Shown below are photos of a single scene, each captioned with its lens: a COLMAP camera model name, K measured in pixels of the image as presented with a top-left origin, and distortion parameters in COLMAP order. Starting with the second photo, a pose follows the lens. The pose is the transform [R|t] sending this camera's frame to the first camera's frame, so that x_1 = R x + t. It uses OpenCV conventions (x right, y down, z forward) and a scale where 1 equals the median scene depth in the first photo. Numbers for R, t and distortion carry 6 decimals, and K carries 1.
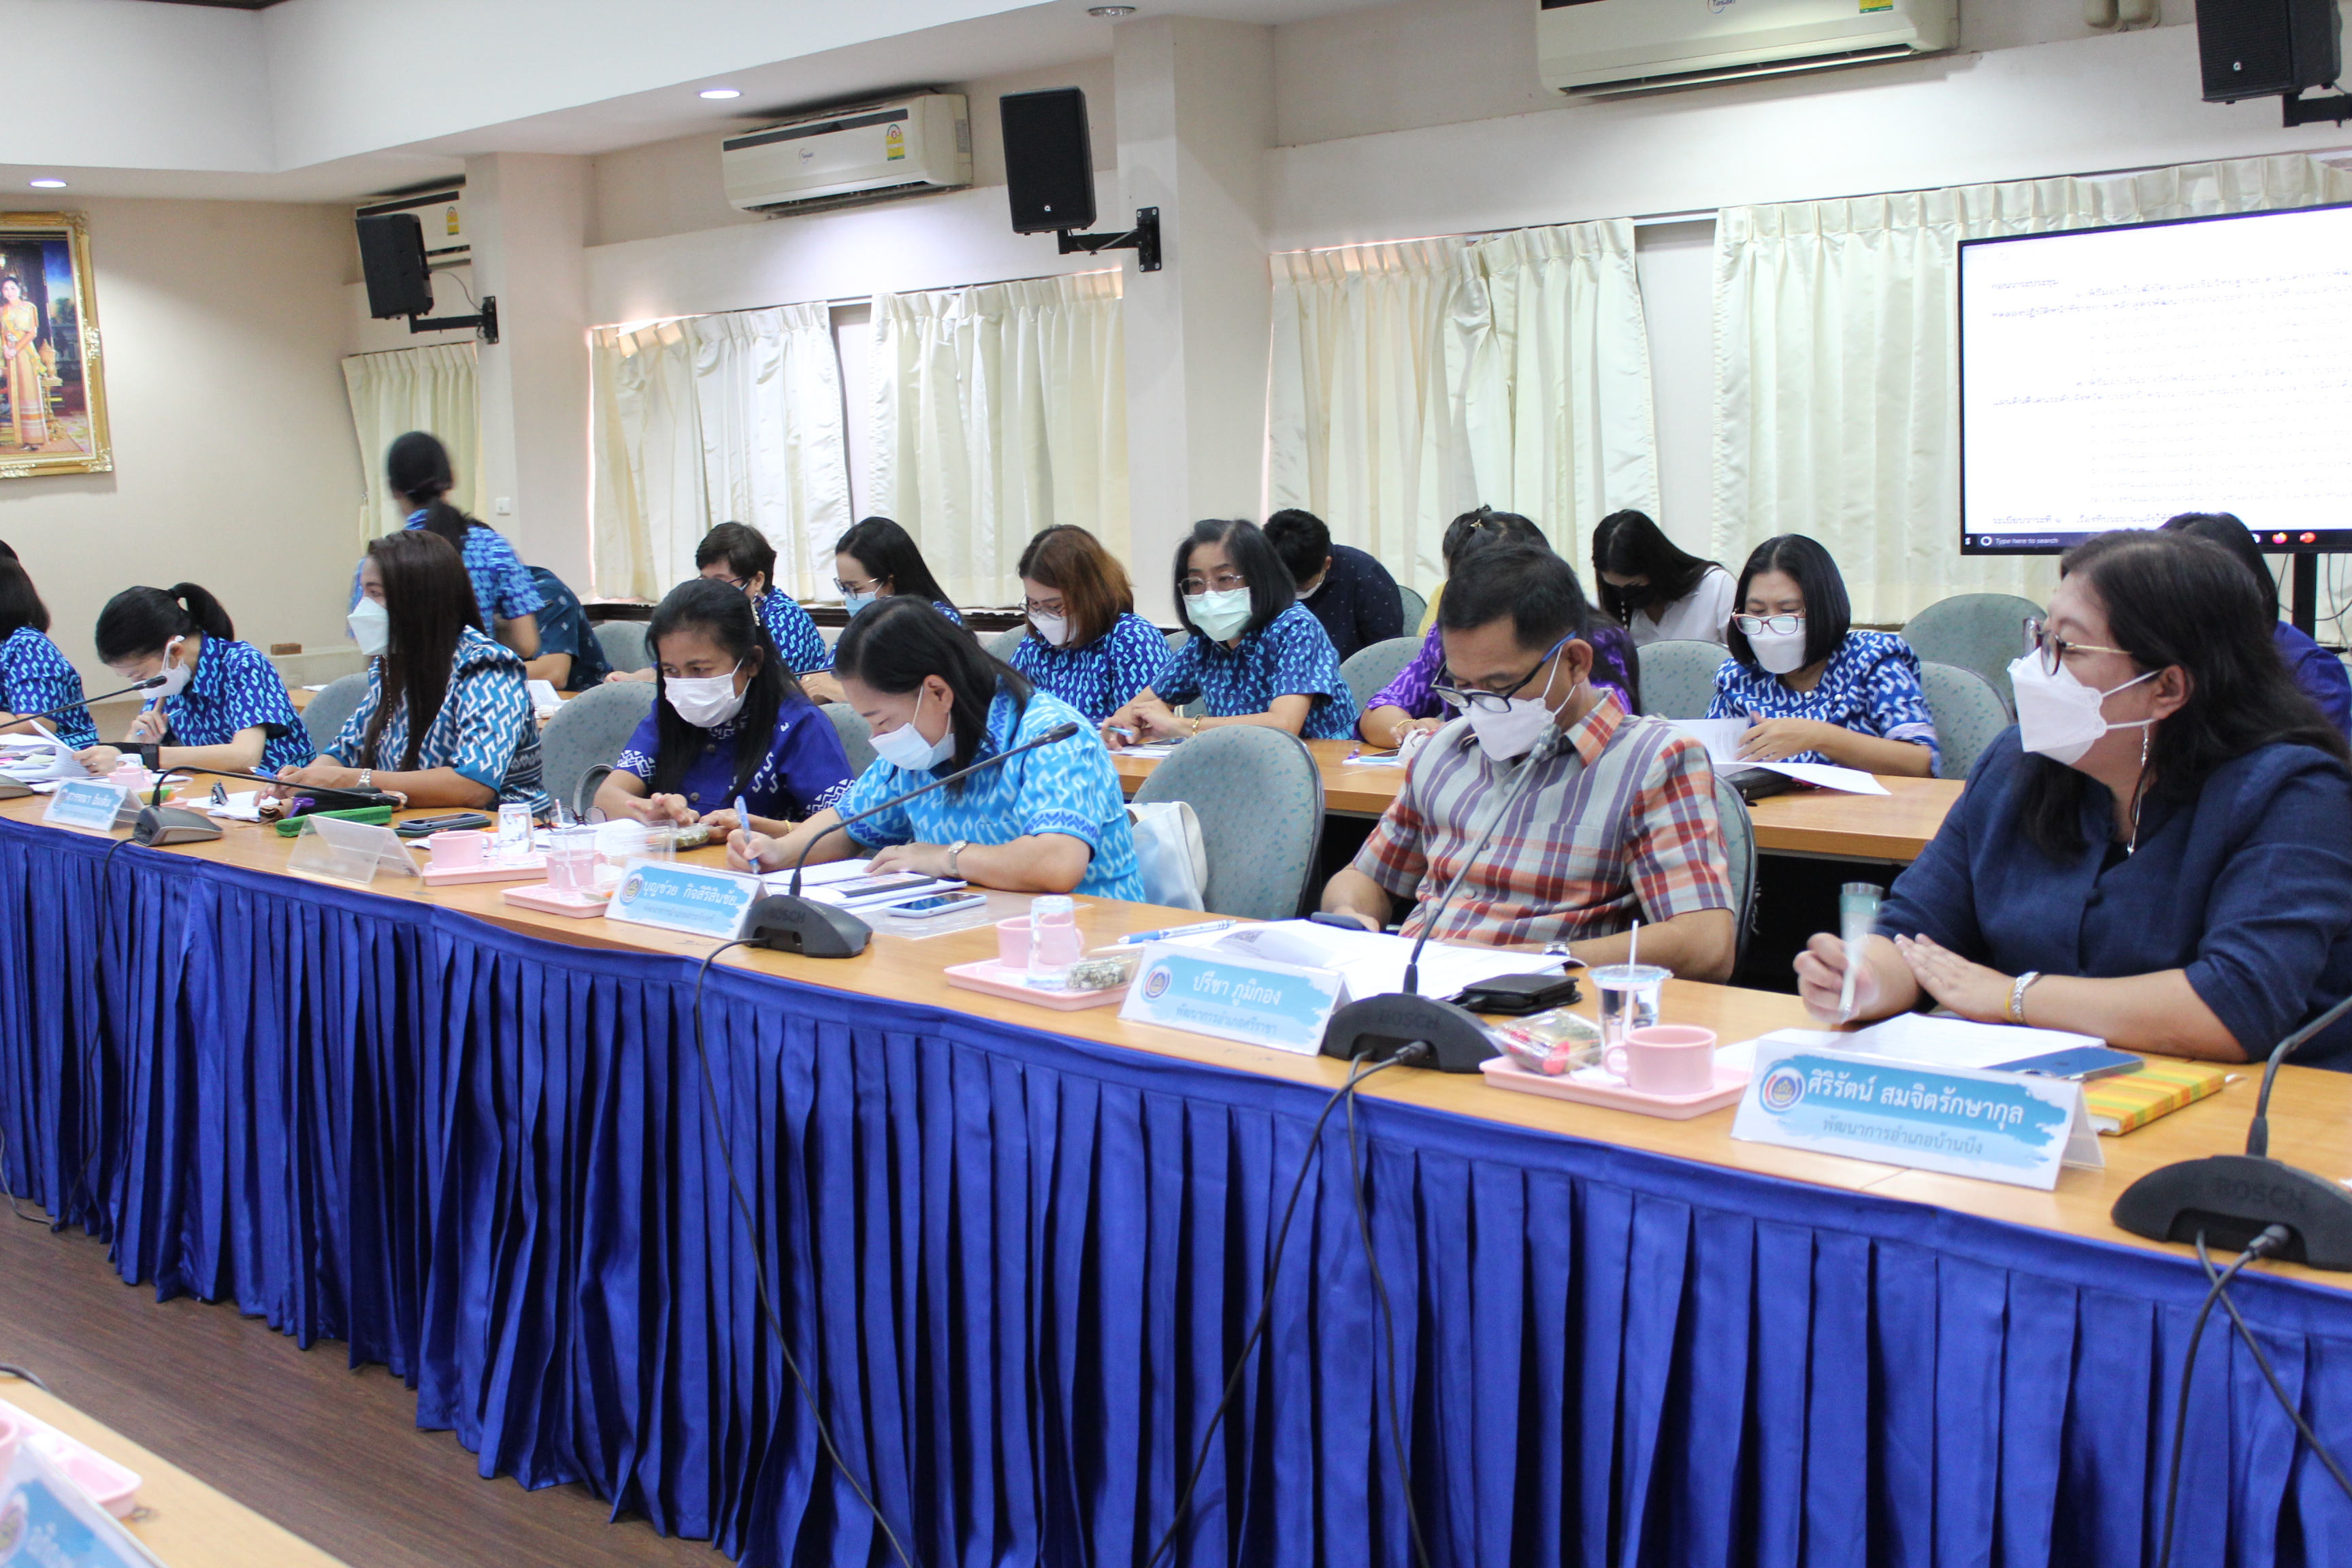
lens RADIAL K [[2813.7, 0, 1150.7], [0, 2813.7, 783.5], [0, 0, 1]] dist [-0.051693, 0.000000]
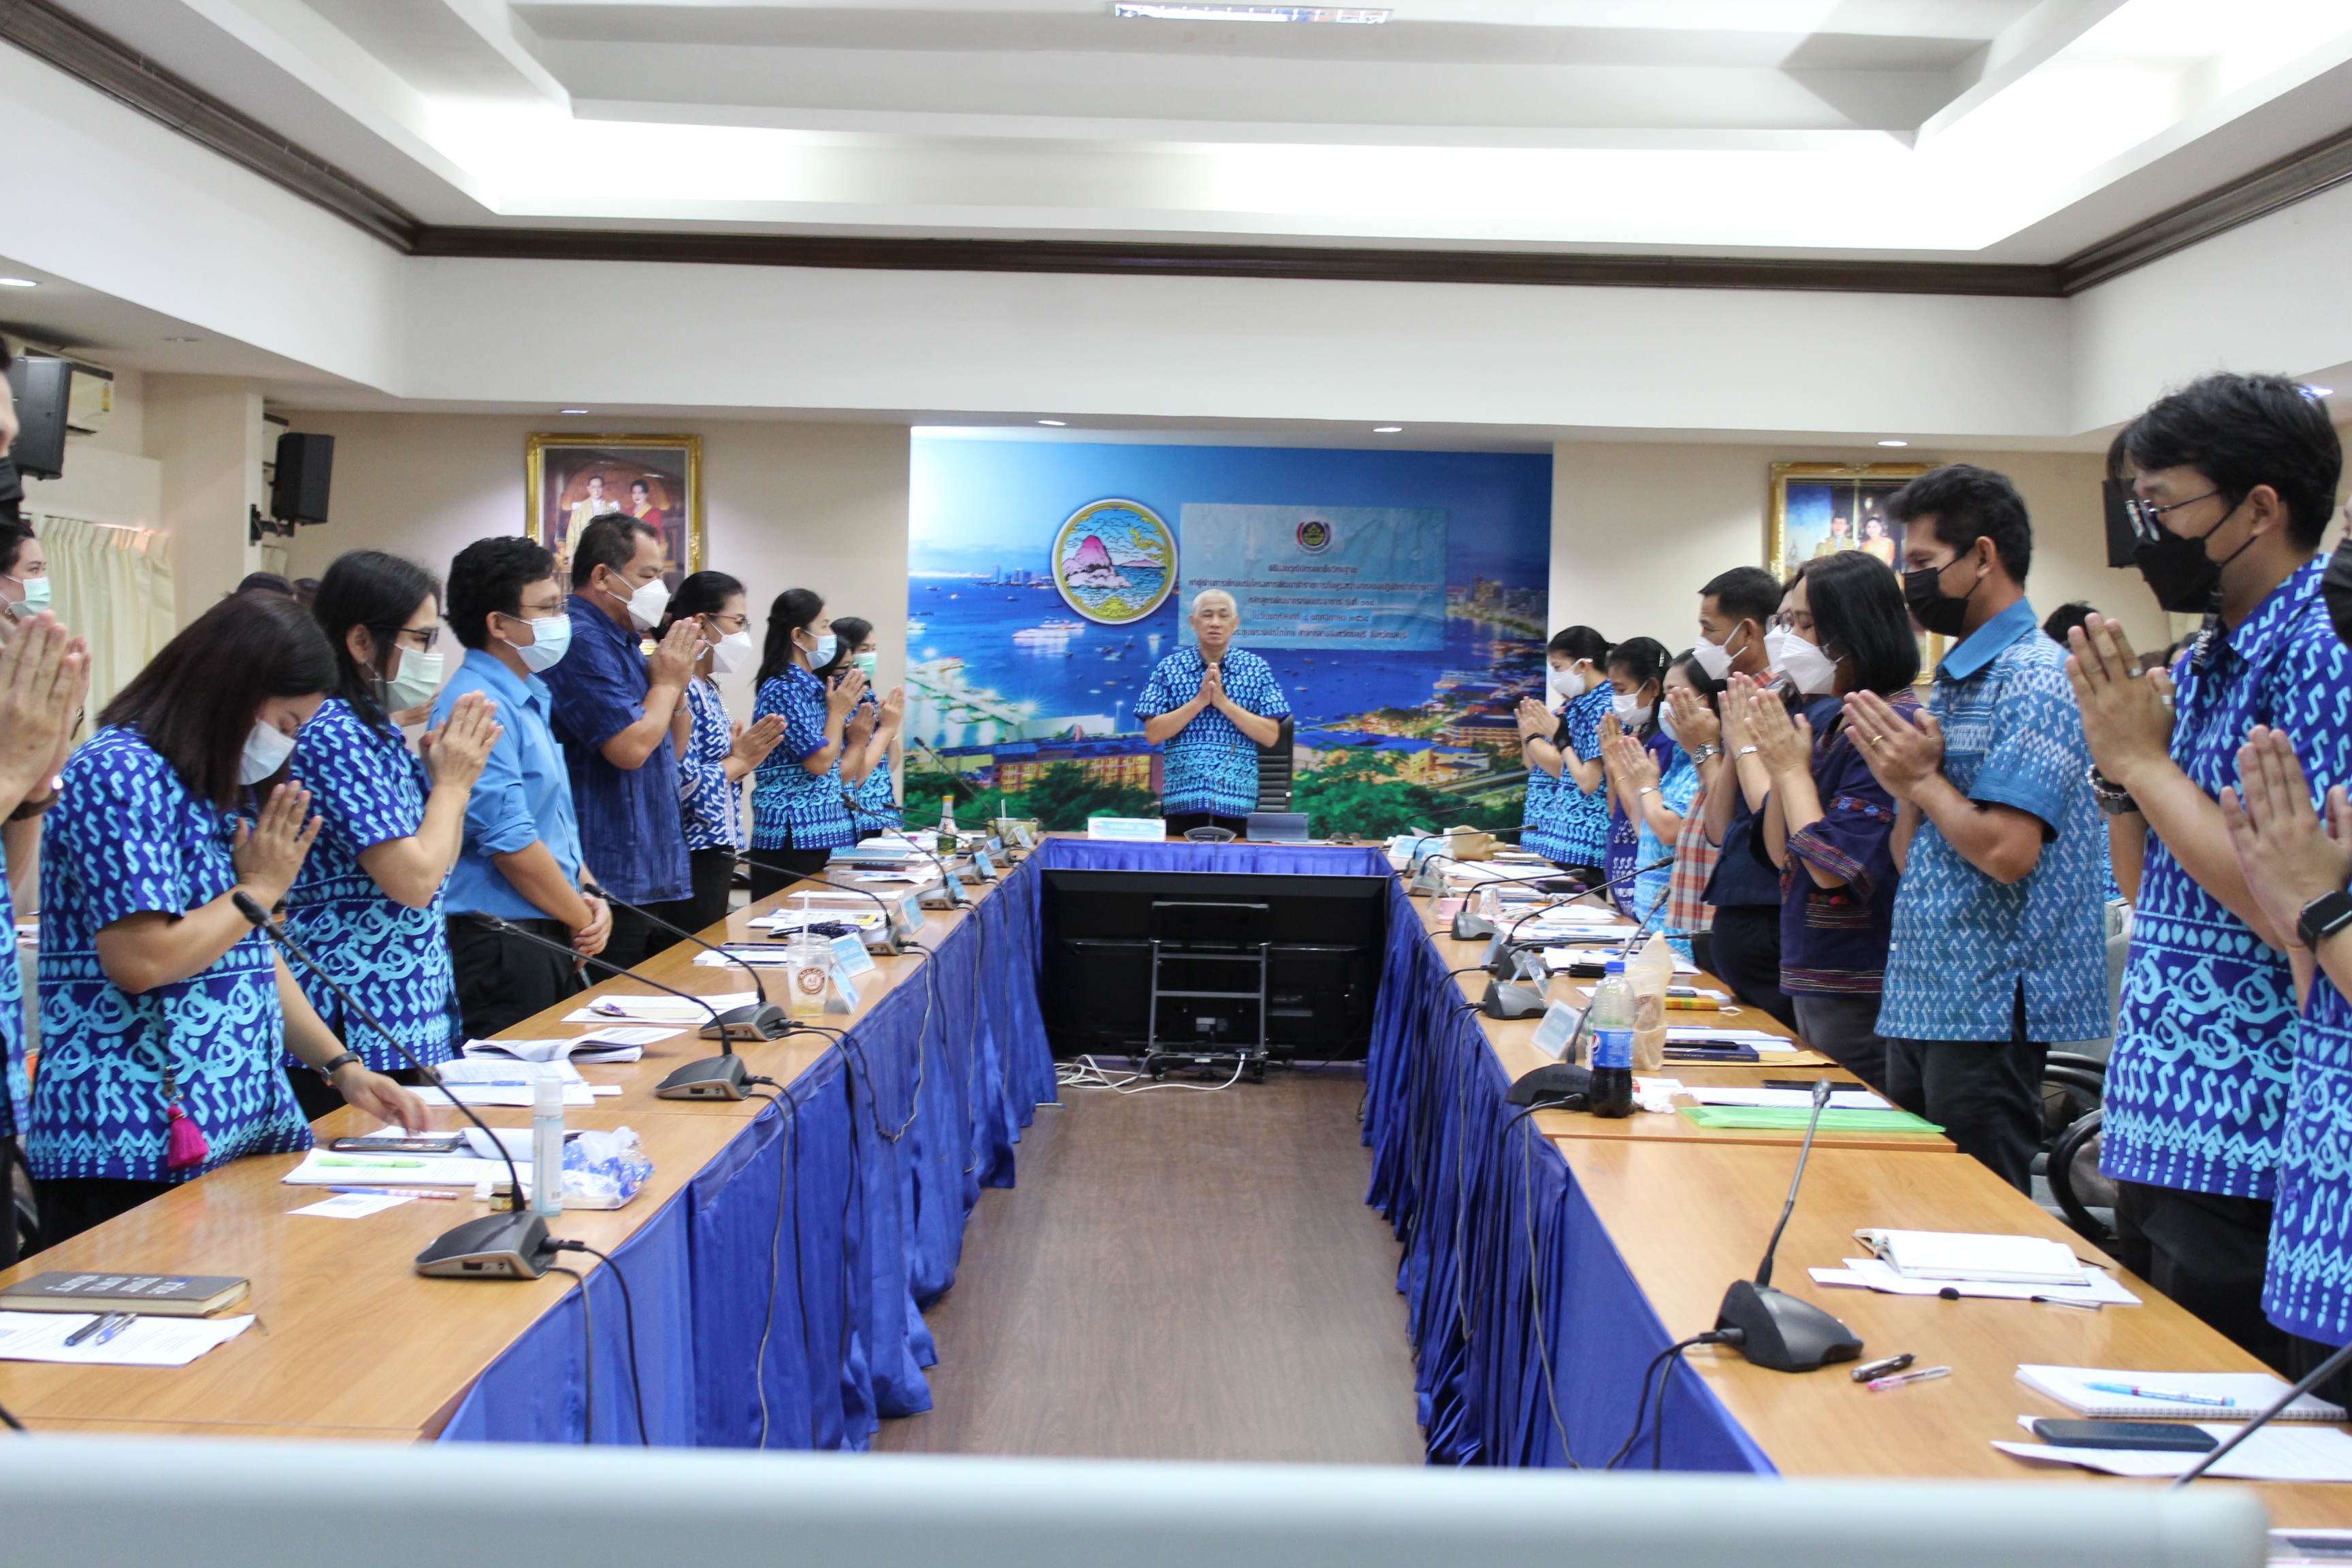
lens RADIAL K [[3467.7, 0, 1181.8], [0, 3467.7, 797.3], [0, 0, 1]] dist [-0.042809, 0.000000]
pose [[0.722312, 0.083334, -0.686528, 0.451433], [-0.137836, 0.990144, -0.024832, 0.016158], [0.677692, 0.112564, 0.726679, -0.293769]]
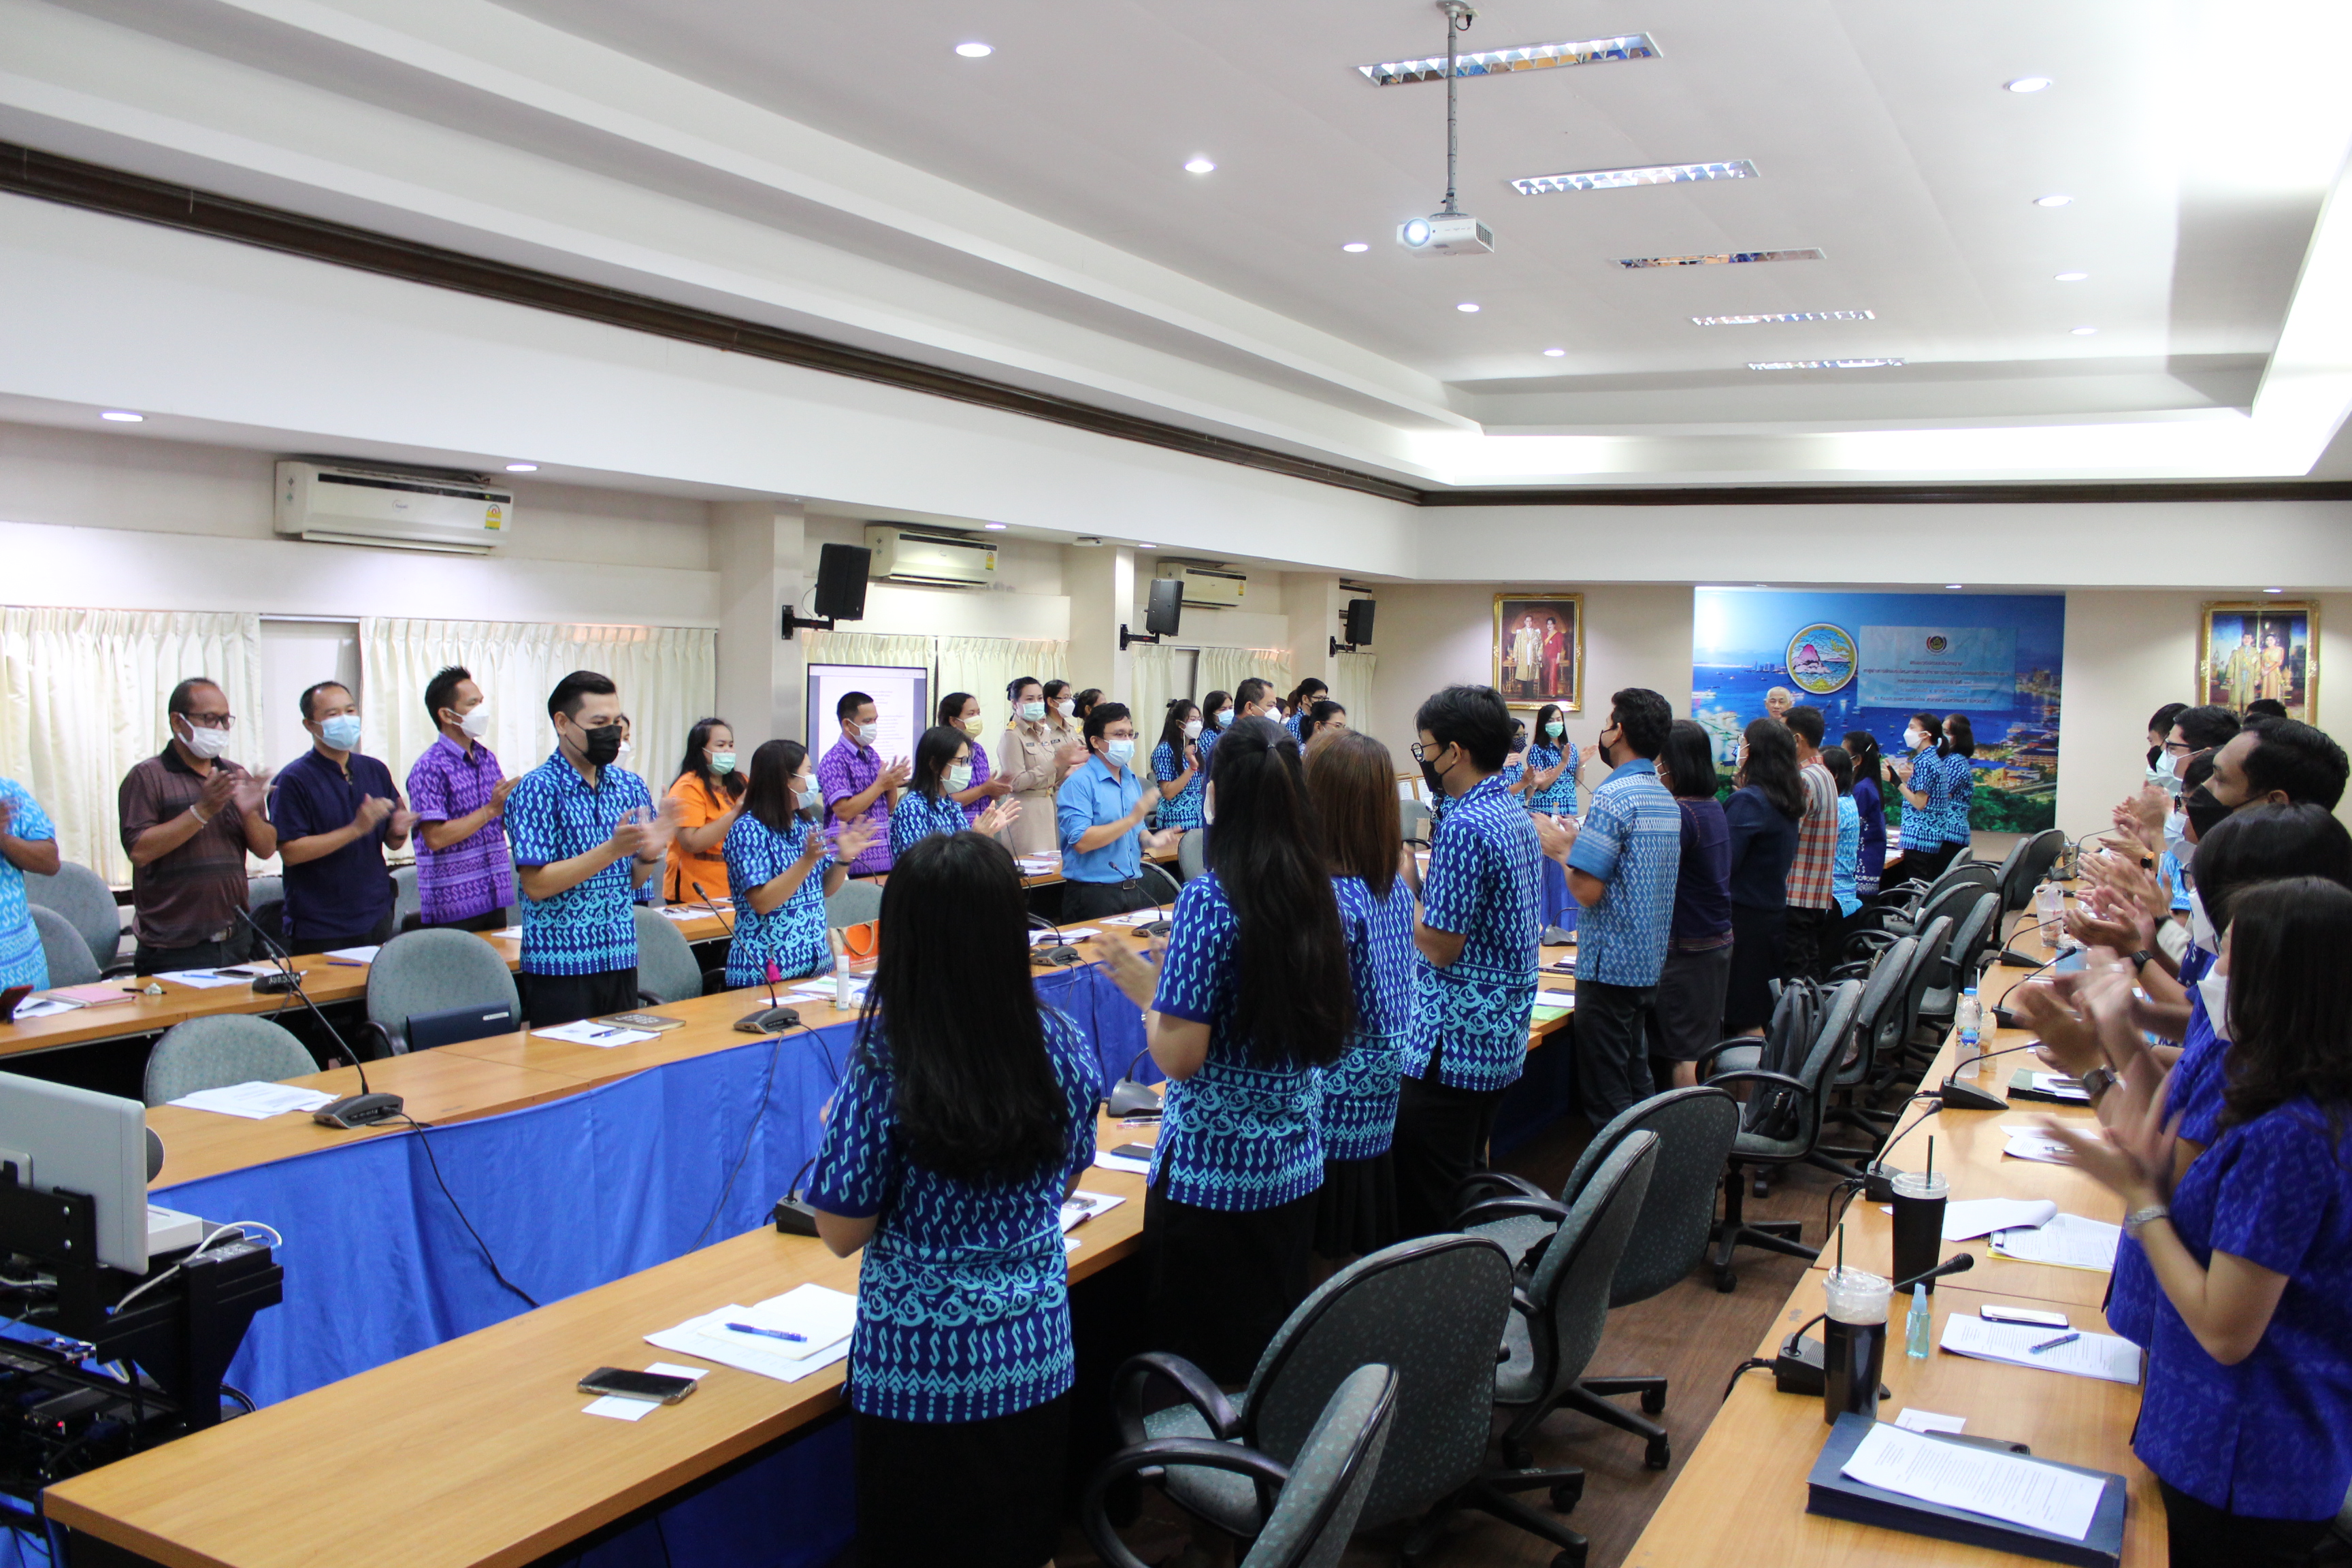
lens RADIAL K [[1973.3, 0, 1172.7], [0, 1973.3, 785.5], [0, 0, 1]] dist [-0.160078, 0.143414]
pose [[0.320328, 0.108655, -0.941055, 0.685615], [-0.151247, 0.986523, 0.062421, -0.048510], [0.935155, 0.122336, 0.332445, -0.171542]]
